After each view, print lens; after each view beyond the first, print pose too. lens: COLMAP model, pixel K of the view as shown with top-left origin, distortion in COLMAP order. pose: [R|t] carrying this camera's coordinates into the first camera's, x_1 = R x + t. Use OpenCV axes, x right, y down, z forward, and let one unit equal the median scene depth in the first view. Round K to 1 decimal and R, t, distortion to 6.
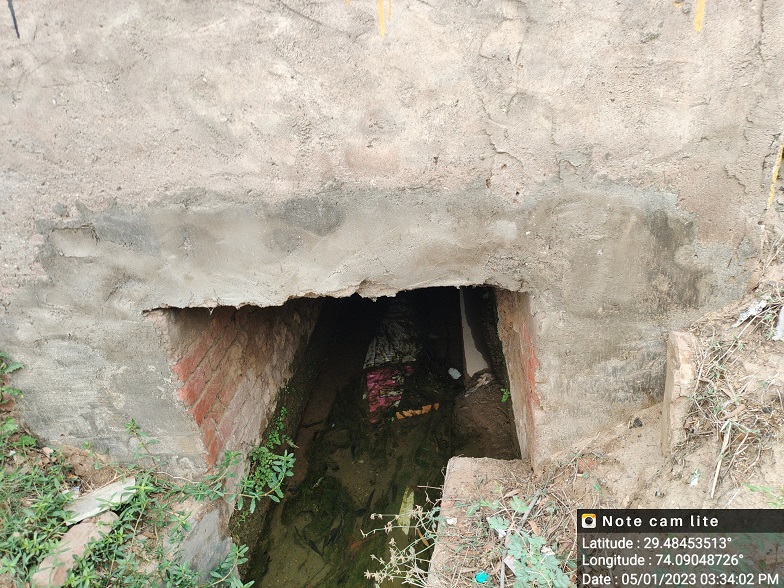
lens RADIAL K [[595.6, 0, 392.0], [0, 595.6, 294.0], [0, 0, 1]] dist [0.068358, -0.109362]
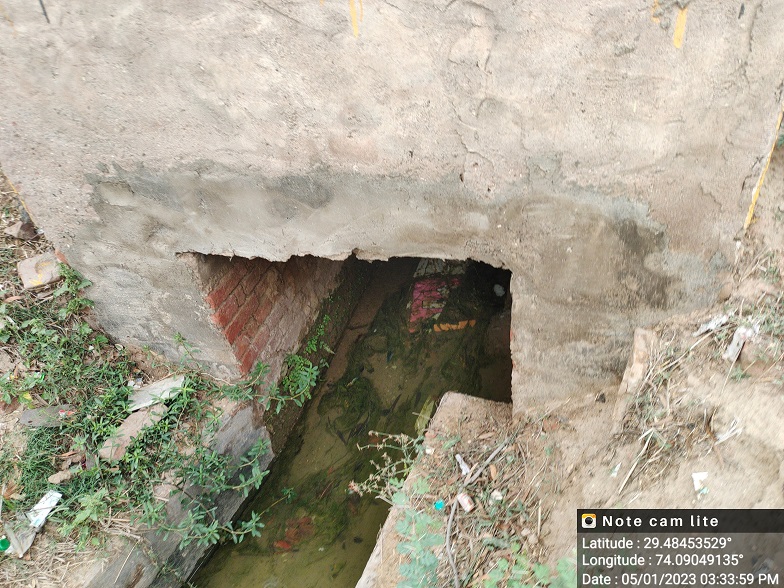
lens RADIAL K [[595.6, 0, 392.0], [0, 595.6, 294.0], [0, 0, 1]] dist [0.068358, -0.109362]
pose [[0.978308, 0.103373, -0.179522, 0.244301], [-0.057448, 0.967990, 0.244327, -0.231663], [0.199032, -0.228714, 0.952930, -0.054419]]
